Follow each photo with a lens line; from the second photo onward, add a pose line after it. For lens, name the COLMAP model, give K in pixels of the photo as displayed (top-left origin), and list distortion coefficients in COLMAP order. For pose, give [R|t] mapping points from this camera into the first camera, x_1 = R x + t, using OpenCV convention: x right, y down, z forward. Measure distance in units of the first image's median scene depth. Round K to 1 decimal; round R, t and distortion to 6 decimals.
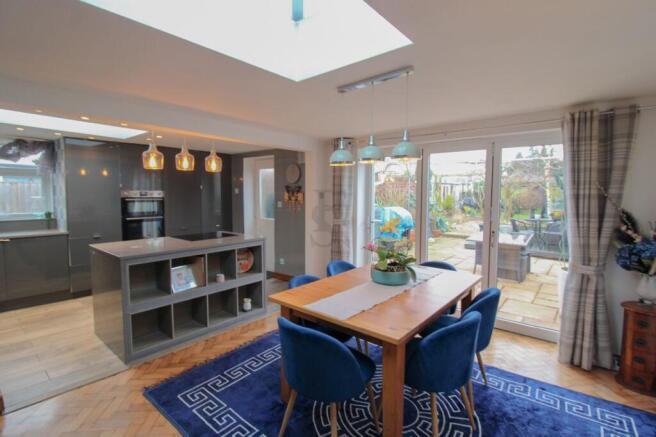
lens RADIAL K [[318.3, 0, 328.5], [0, 318.3, 211.5], [0, 0, 1]] dist [-0.003707, -0.000544]
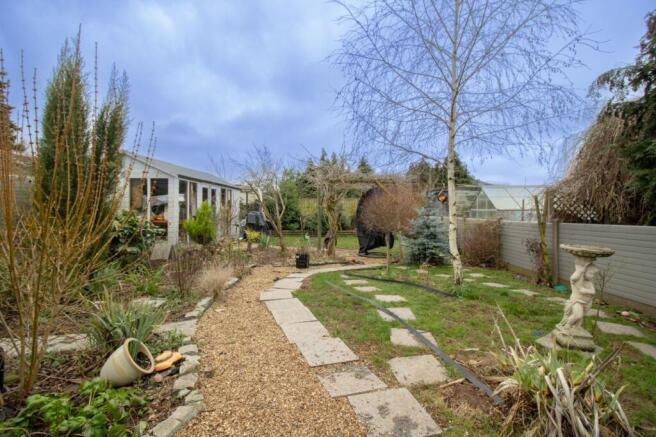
lens RADIAL K [[318.3, 0, 328.5], [0, 318.3, 211.5], [0, 0, 1]] dist [-0.003707, -0.000544]
pose [[0.806556, -0.001610, 0.591156, 0.277414], [0.035660, 0.998308, -0.045934, -0.019294], [-0.590081, 0.058129, 0.805248, 0.615957]]
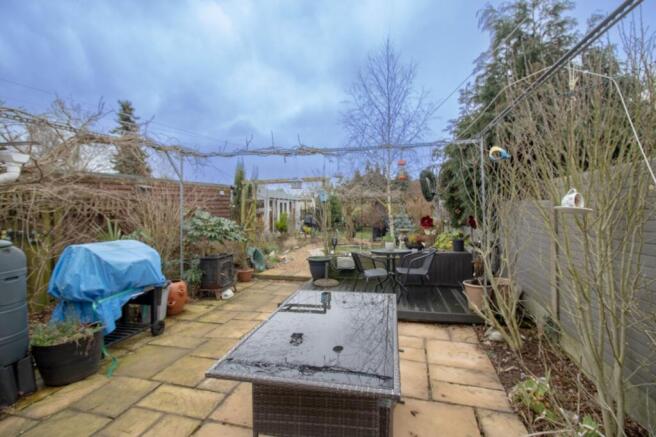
lens RADIAL K [[318.3, 0, 328.5], [0, 318.3, 211.5], [0, 0, 1]] dist [-0.003707, -0.000544]
pose [[0.902204, -0.011121, 0.431167, 0.141036], [0.036557, 0.998042, -0.050751, -0.011091], [-0.429758, 0.061550, 0.900844, 0.243938]]
